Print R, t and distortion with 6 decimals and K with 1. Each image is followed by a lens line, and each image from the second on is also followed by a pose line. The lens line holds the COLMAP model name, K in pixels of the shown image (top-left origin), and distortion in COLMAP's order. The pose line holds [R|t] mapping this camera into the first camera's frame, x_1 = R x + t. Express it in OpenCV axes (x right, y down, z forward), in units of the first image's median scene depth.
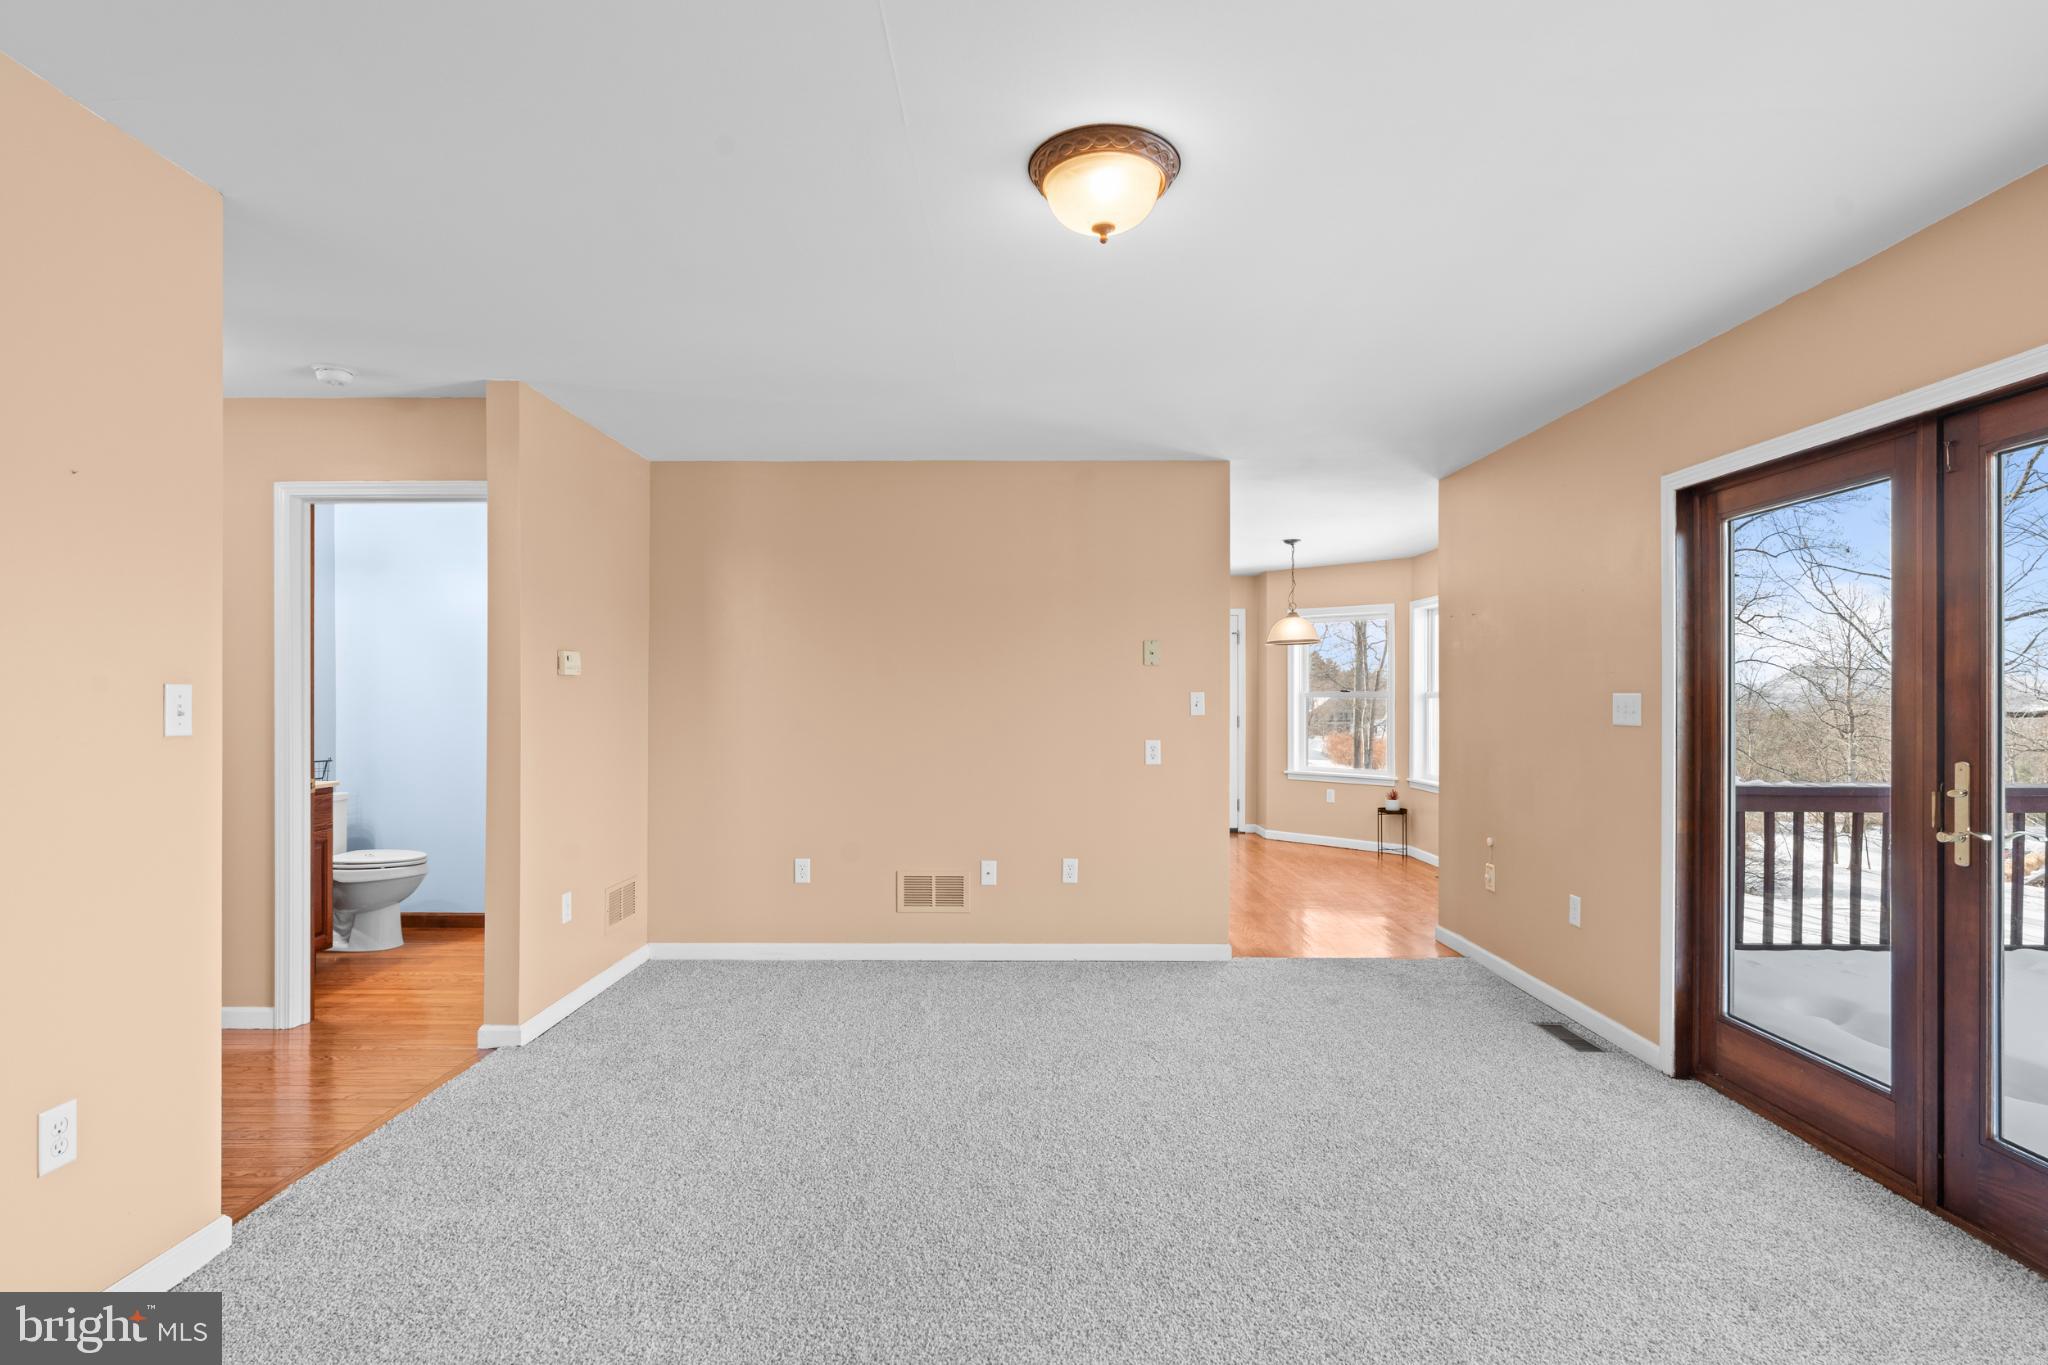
lens RADIAL K [[1002.0, 0, 1043.2], [0, 1002.0, 682.7], [0, 0, 1]] dist [-0.002113, 0.000892]
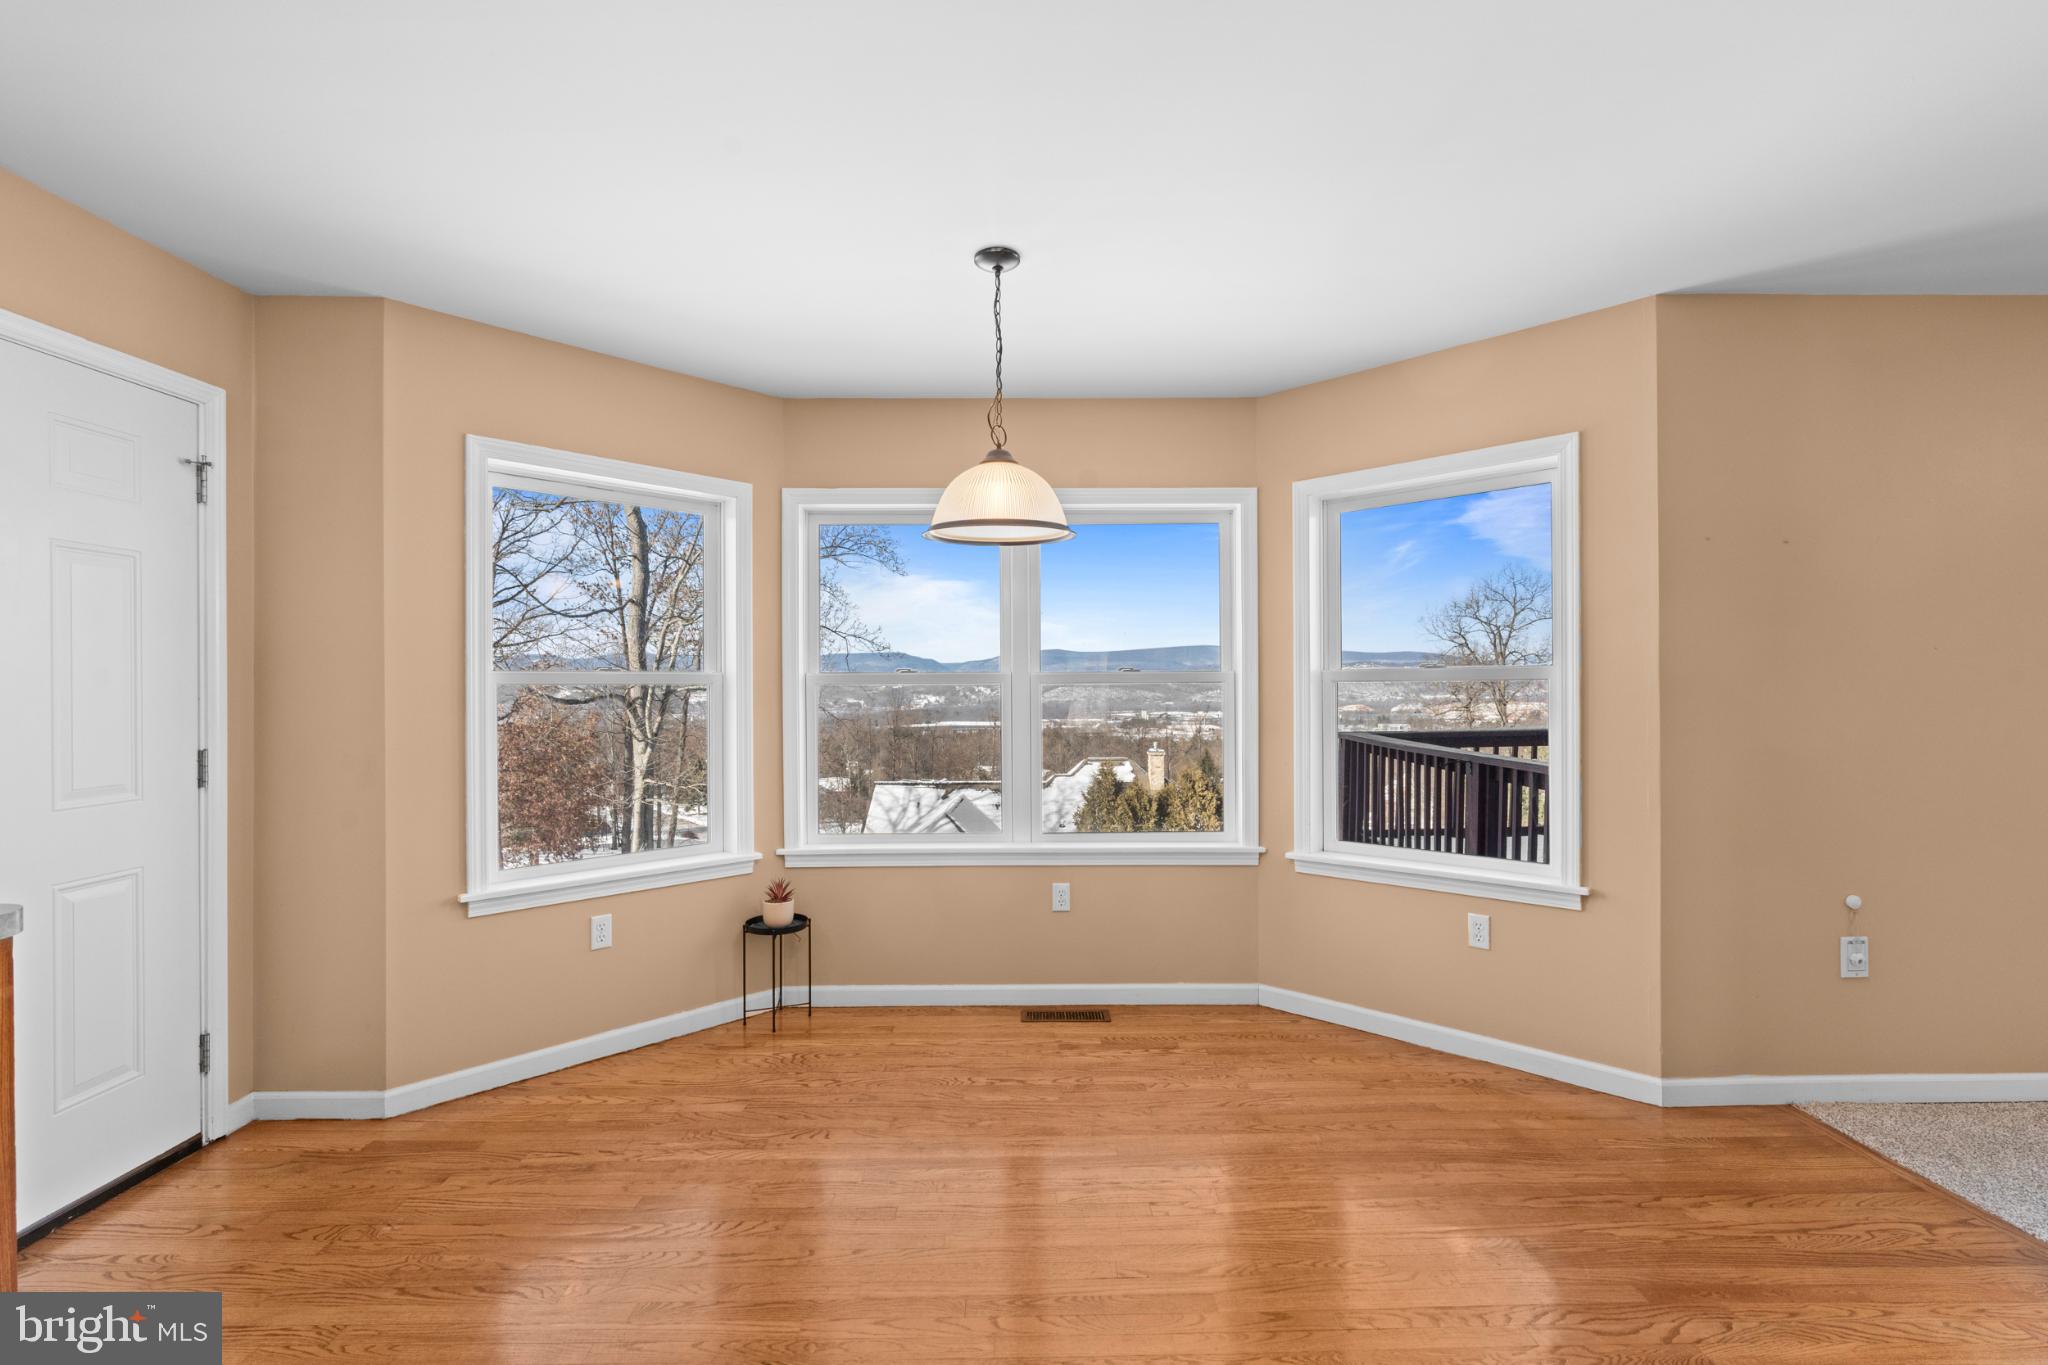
lens RADIAL K [[922.9, 0, 1030.4], [0, 922.9, 693.4], [0, 0, 1]] dist [-0.004884, 0.000656]
pose [[0.011571, -0.009749, 0.999886, -0.081604], [-0.007318, 0.999925, 0.009834, 0.014583], [-0.999906, -0.007431, 0.011499, 0.885324]]
